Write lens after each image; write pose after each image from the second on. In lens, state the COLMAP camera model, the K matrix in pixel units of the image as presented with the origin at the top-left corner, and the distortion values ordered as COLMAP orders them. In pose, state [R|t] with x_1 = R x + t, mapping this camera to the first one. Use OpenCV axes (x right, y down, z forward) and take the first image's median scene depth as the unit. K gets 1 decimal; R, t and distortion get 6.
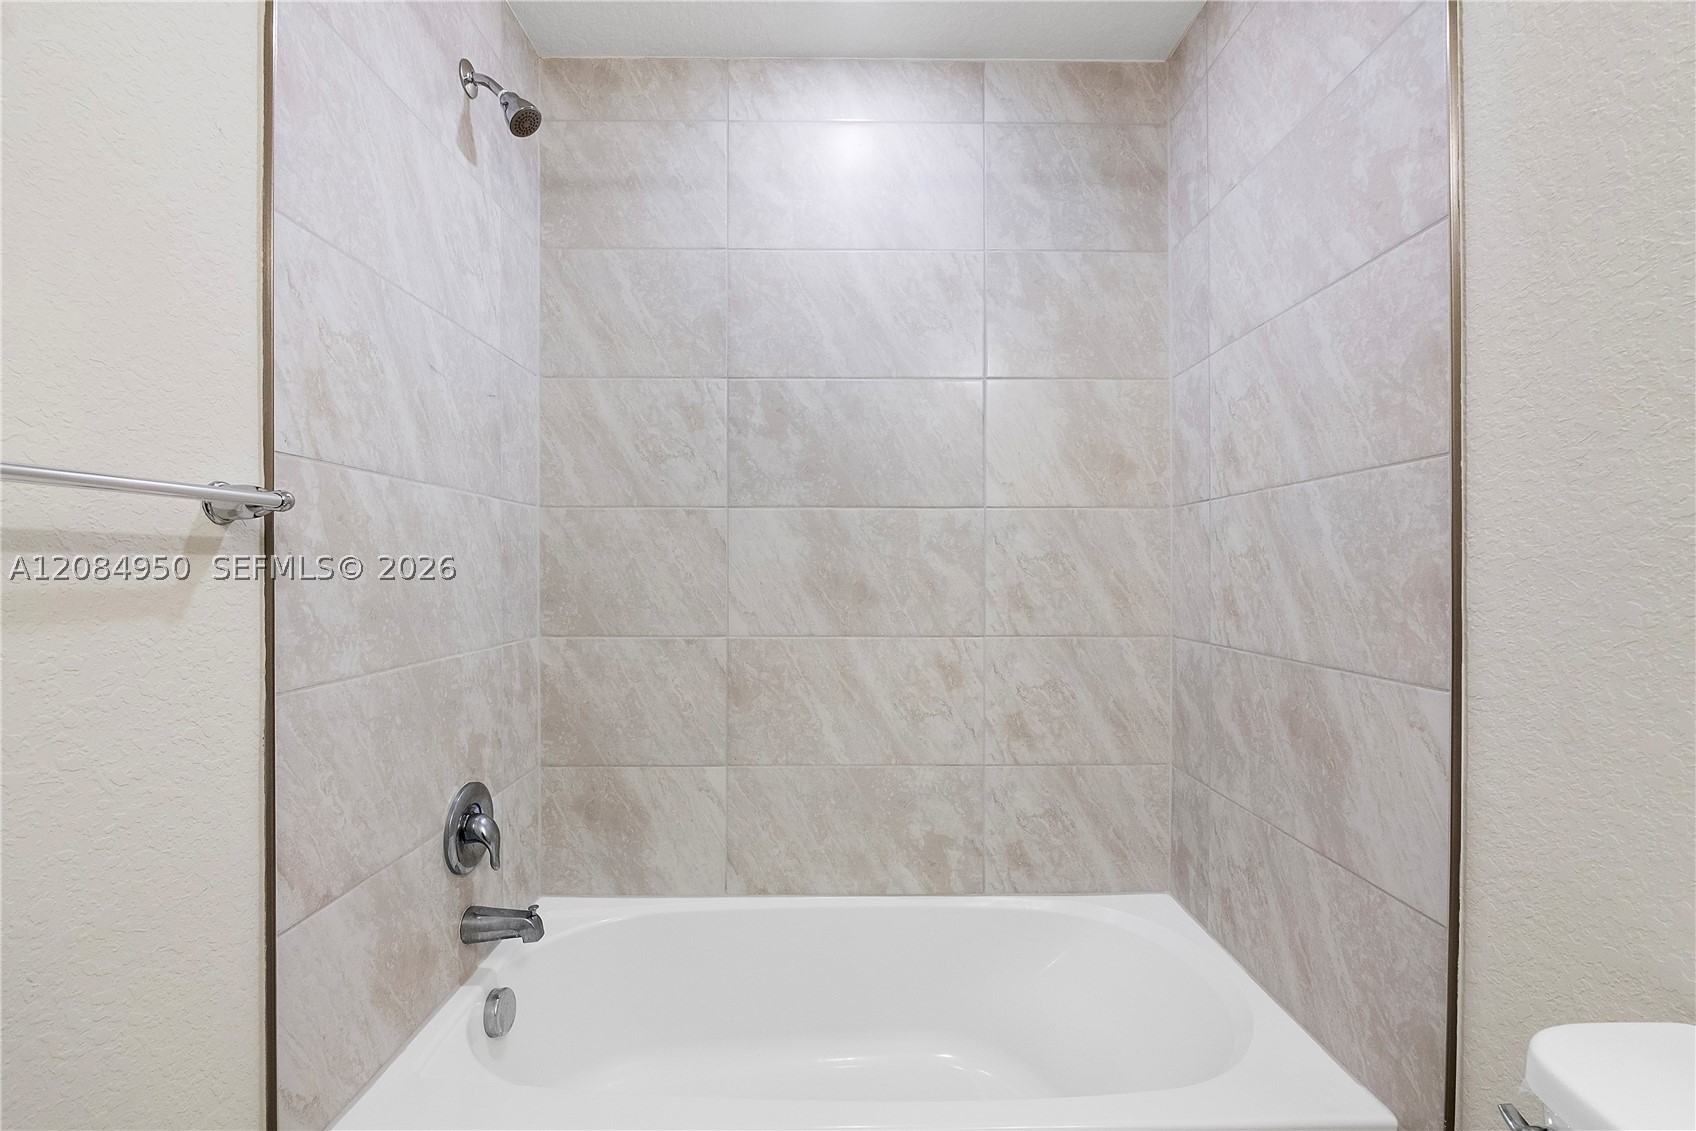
lens RADIAL K [[727.6, 0, 846.2], [0, 727.6, 570.4], [0, 0, 1]] dist [-0.004938, -0.000140]
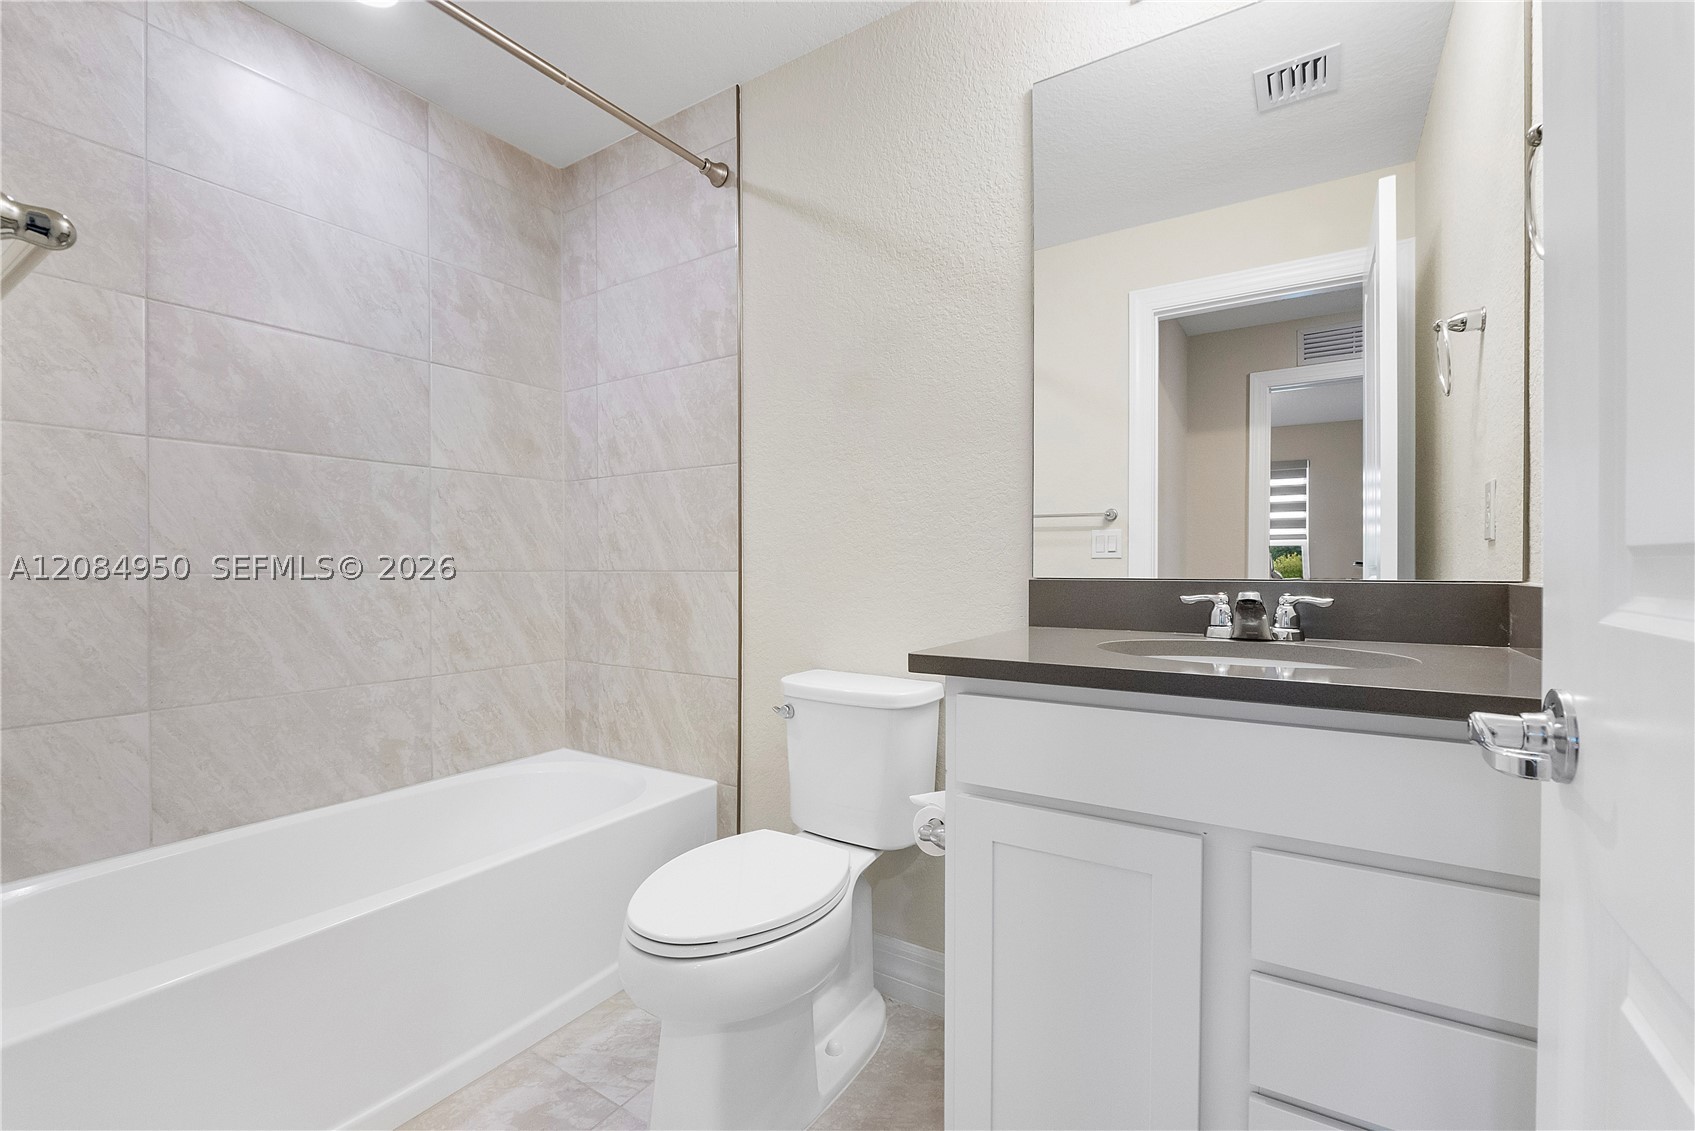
lens RADIAL K [[727.2, 0, 845.7], [0, 727.2, 570.4], [0, 0, 1]] dist [-0.004938, -0.000140]
pose [[0.557074, -0.004473, 0.830451, -0.440596], [0.000276, 0.999986, 0.005201, 0.082346], [-0.830463, -0.002668, 0.557067, -0.269811]]
